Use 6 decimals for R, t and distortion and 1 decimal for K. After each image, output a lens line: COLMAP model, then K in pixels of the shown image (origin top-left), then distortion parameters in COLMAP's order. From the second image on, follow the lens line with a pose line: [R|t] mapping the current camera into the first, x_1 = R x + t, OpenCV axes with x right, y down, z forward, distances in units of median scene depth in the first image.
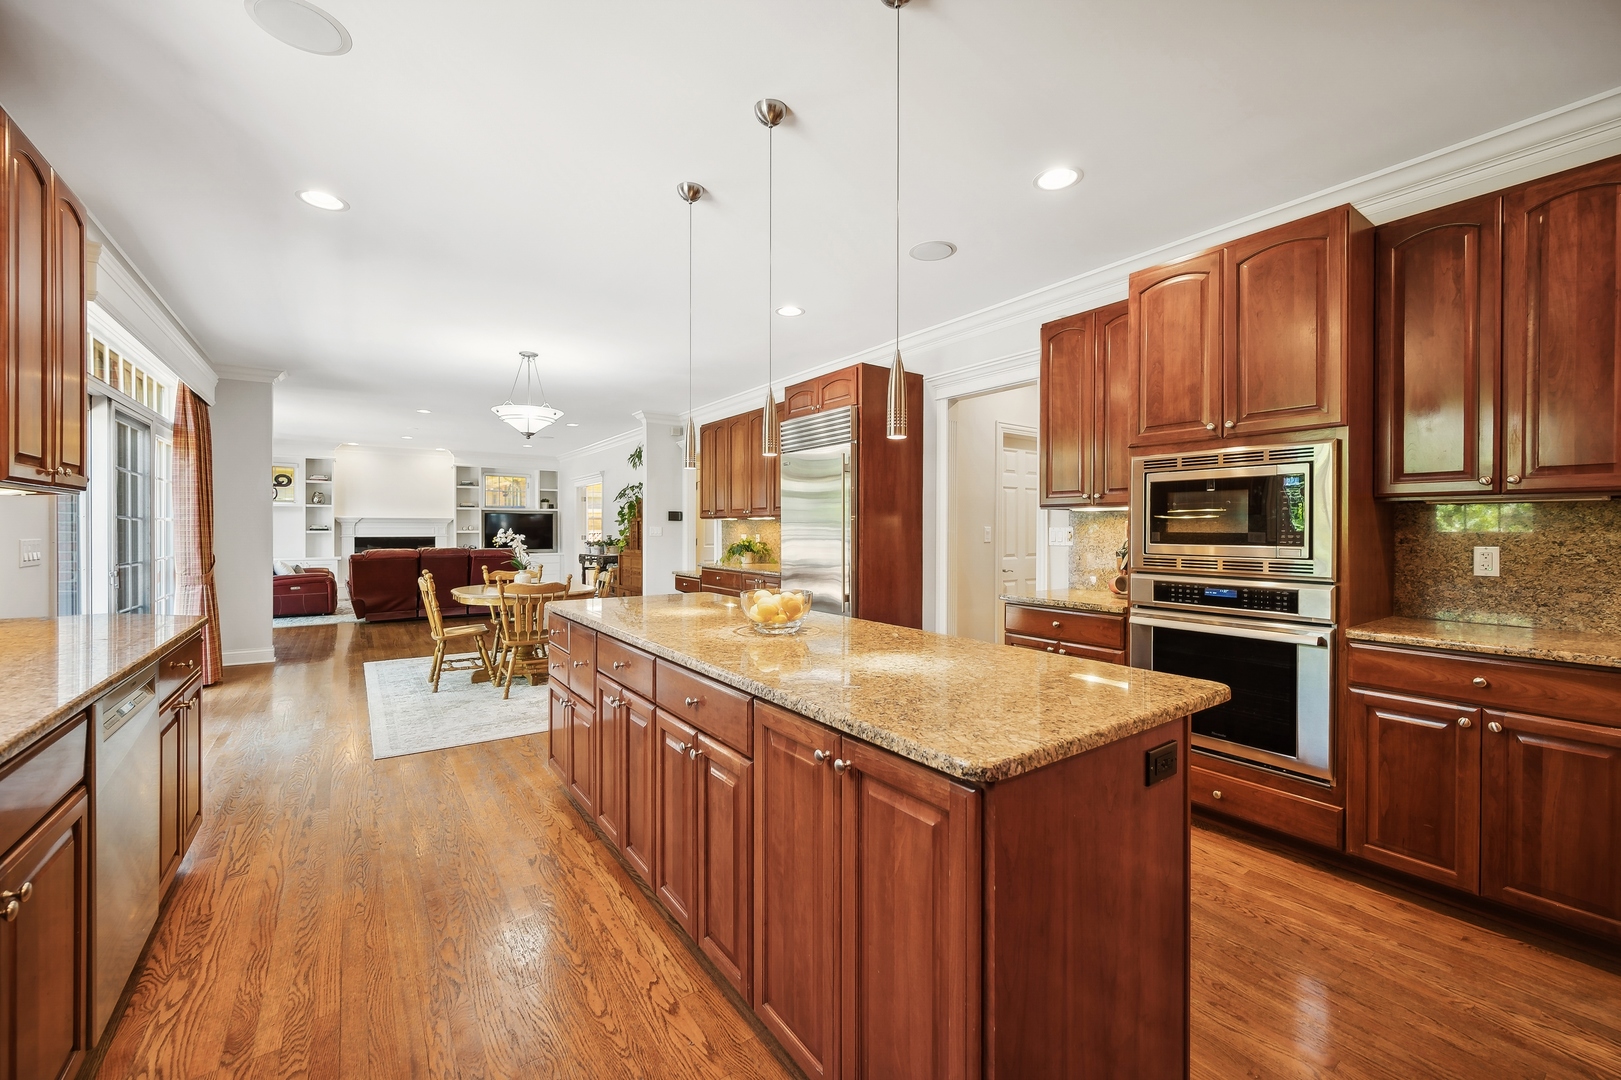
lens RADIAL K [[648.5, 0, 810.4], [0, 648.5, 532.7], [0, 0, 1]] dist [-0.003402, -0.000140]
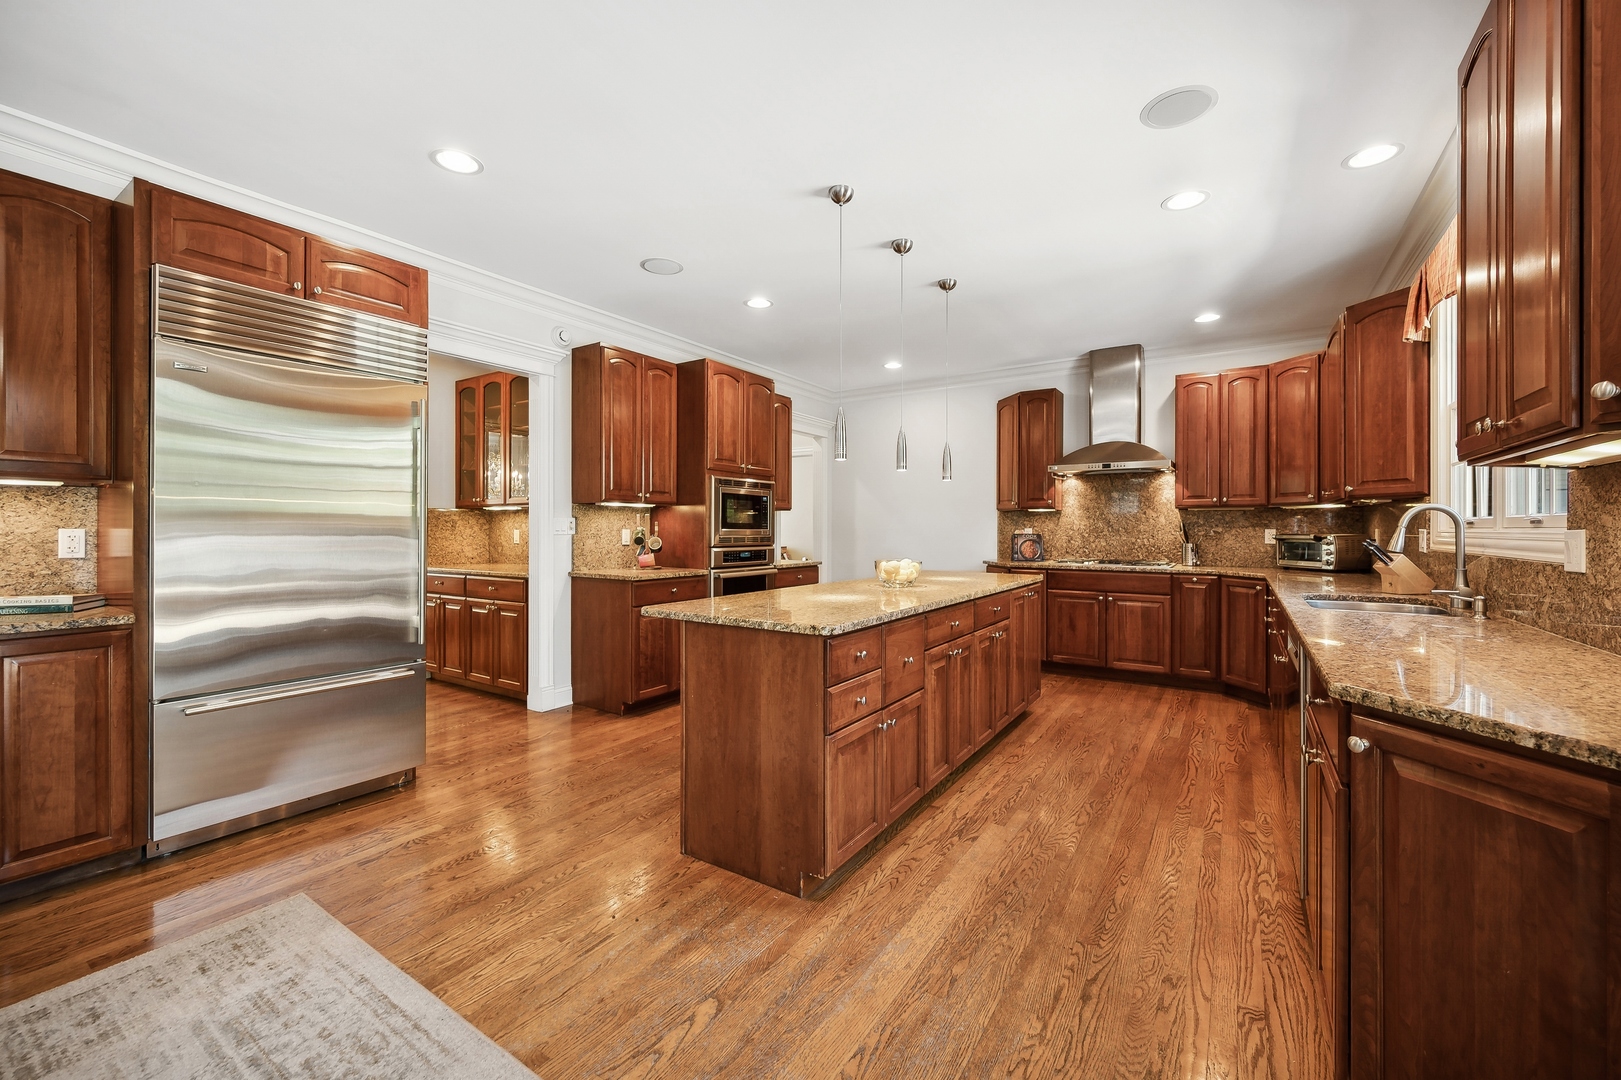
lens RADIAL K [[648.5, 0, 810.4], [0, 648.5, 530.4], [0, 0, 1]] dist [-0.003402, -0.000140]
pose [[-0.359171, -0.009501, 0.933223, -1.195373], [0.000371, 0.999947, 0.010323, 0.002798], [-0.933272, 0.004054, -0.359149, 1.484793]]
